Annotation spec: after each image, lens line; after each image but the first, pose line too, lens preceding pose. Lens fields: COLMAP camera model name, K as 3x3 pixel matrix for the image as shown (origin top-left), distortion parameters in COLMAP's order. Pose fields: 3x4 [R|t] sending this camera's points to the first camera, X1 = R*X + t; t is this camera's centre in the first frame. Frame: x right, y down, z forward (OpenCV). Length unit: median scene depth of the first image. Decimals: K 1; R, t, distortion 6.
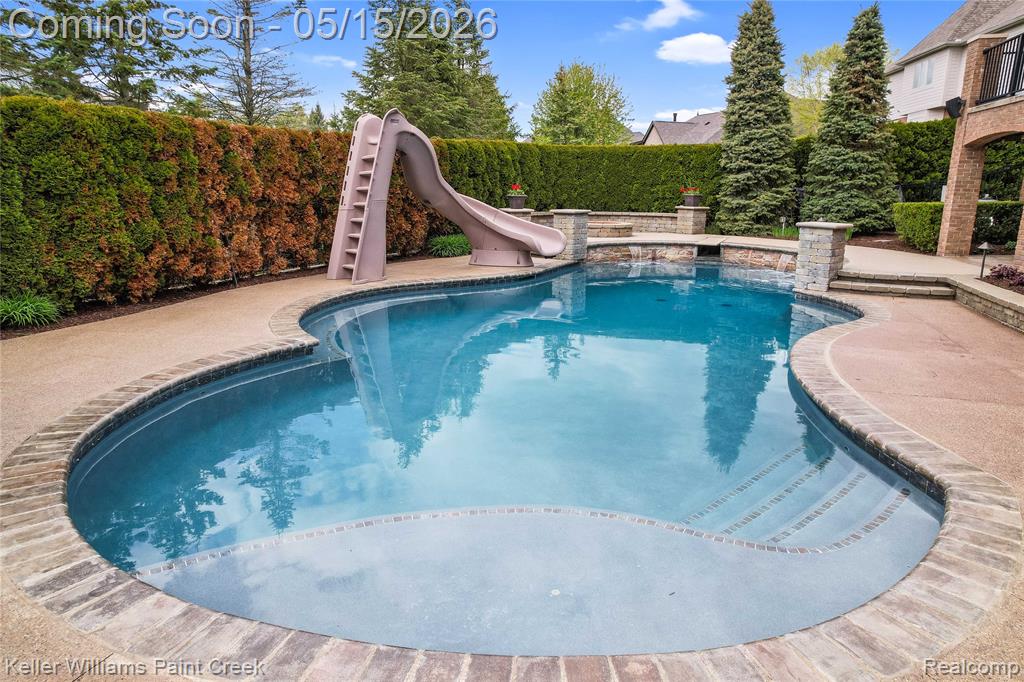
lens RADIAL K [[681.5, 0, 512.0], [0, 681.5, 341.0], [0, 0, 1]] dist [-0.074295, 0.064776]
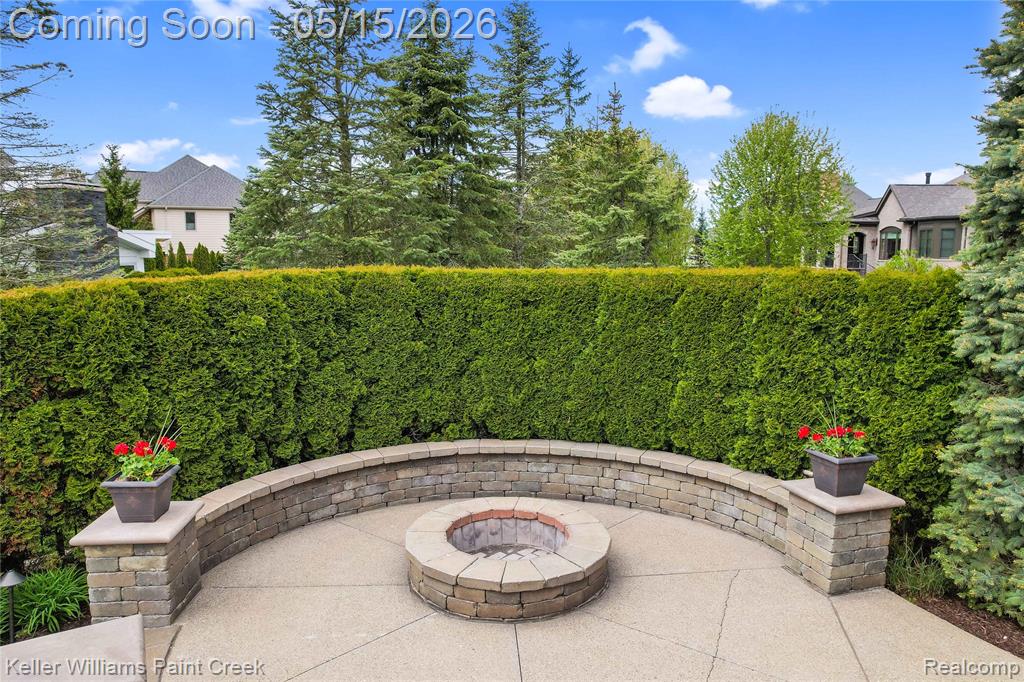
lens RADIAL K [[681.5, 0, 512.0], [0, 681.5, 341.0], [0, 0, 1]] dist [-0.074295, 0.064776]
pose [[0.942354, 0.040021, -0.332217, 0.226034], [-0.071313, 0.994034, -0.082534, -0.227549], [0.326932, 0.101468, 0.939585, 0.670681]]
